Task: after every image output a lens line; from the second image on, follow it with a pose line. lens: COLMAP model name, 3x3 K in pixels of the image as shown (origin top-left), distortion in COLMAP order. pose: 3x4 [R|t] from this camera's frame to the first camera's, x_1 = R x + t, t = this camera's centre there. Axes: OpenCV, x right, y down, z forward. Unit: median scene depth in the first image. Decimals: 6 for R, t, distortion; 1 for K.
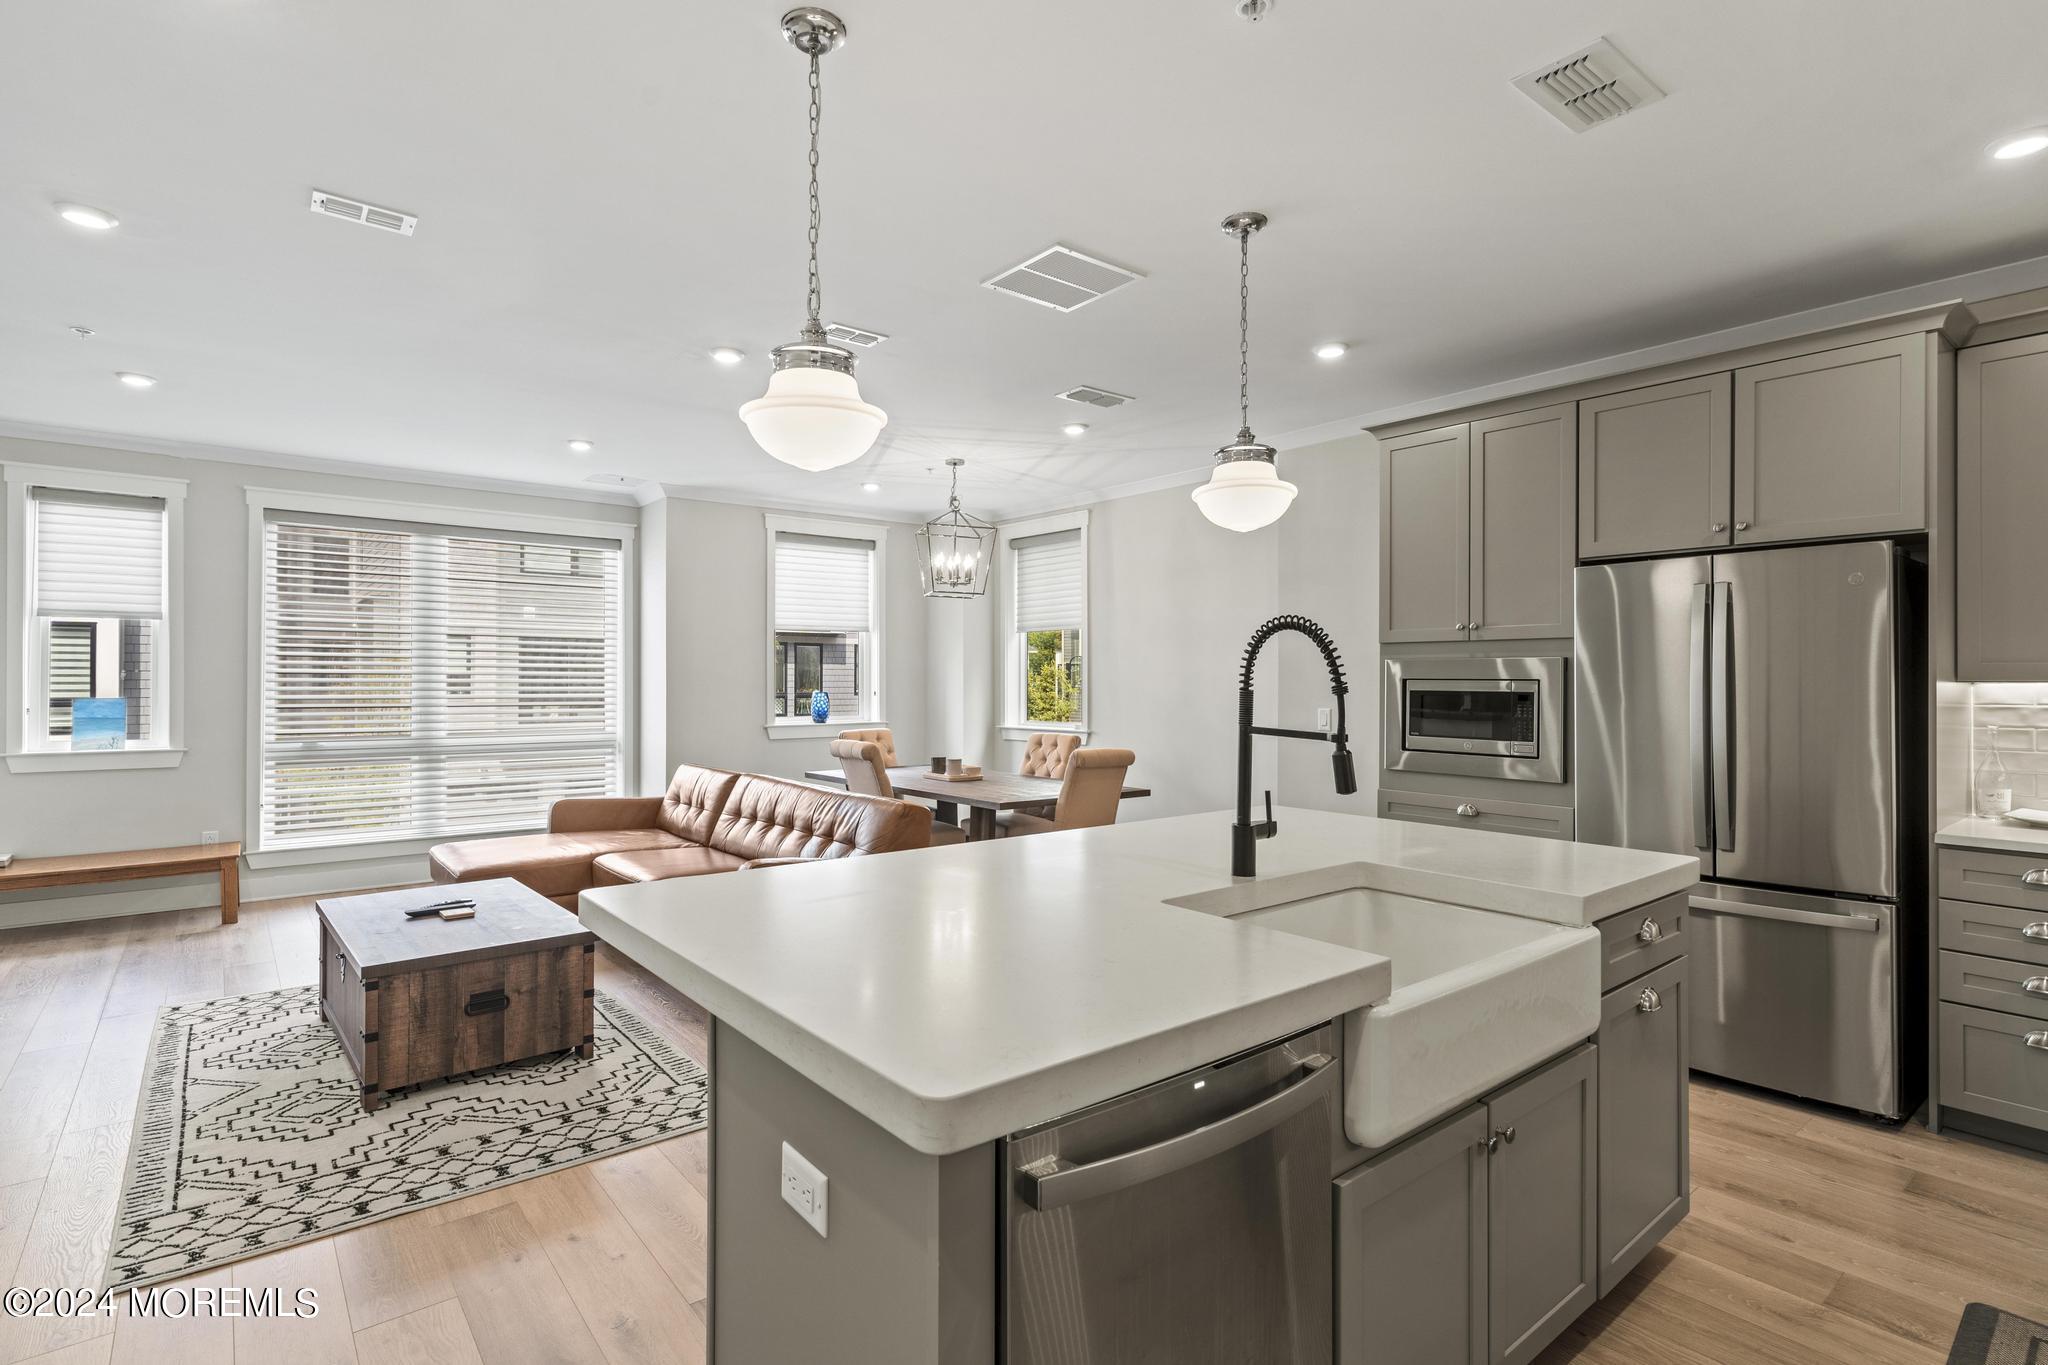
lens RADIAL K [[995.1, 0, 1010.5], [0, 995.1, 670.8], [0, 0, 1]] dist [0.003480, -0.000229]
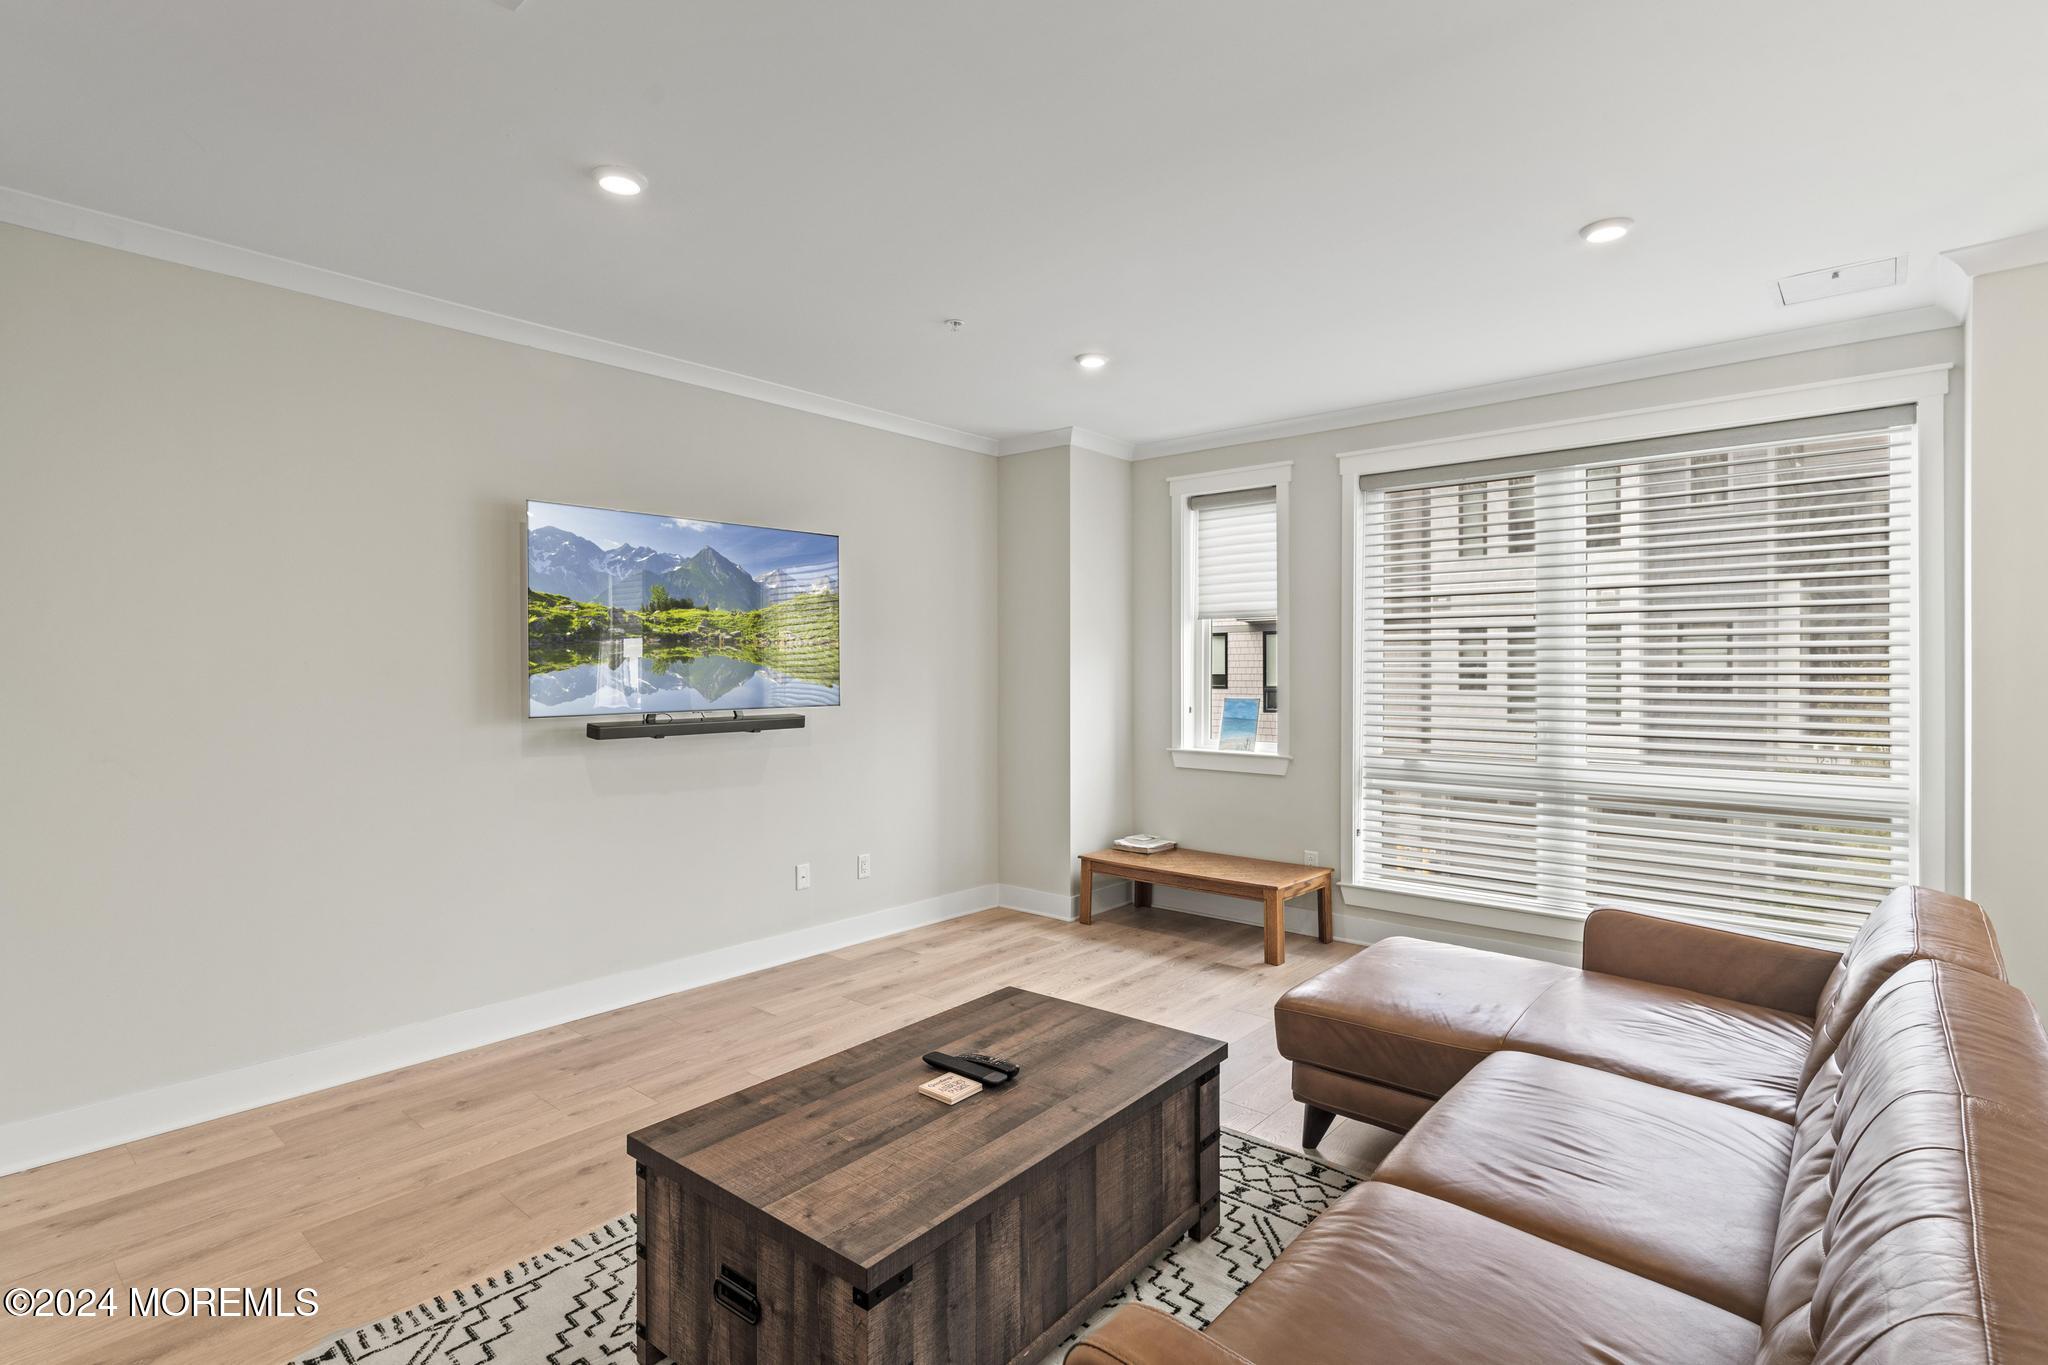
lens RADIAL K [[995.1, 0, 1035.0], [0, 995.1, 670.5], [0, 0, 1]] dist [0.003480, -0.000229]
pose [[0.188136, -0.003042, -0.982138, 0.022562], [0.009424, 0.999955, -0.001292, -0.001457], [0.982098, -0.009012, 0.188156, 0.649471]]
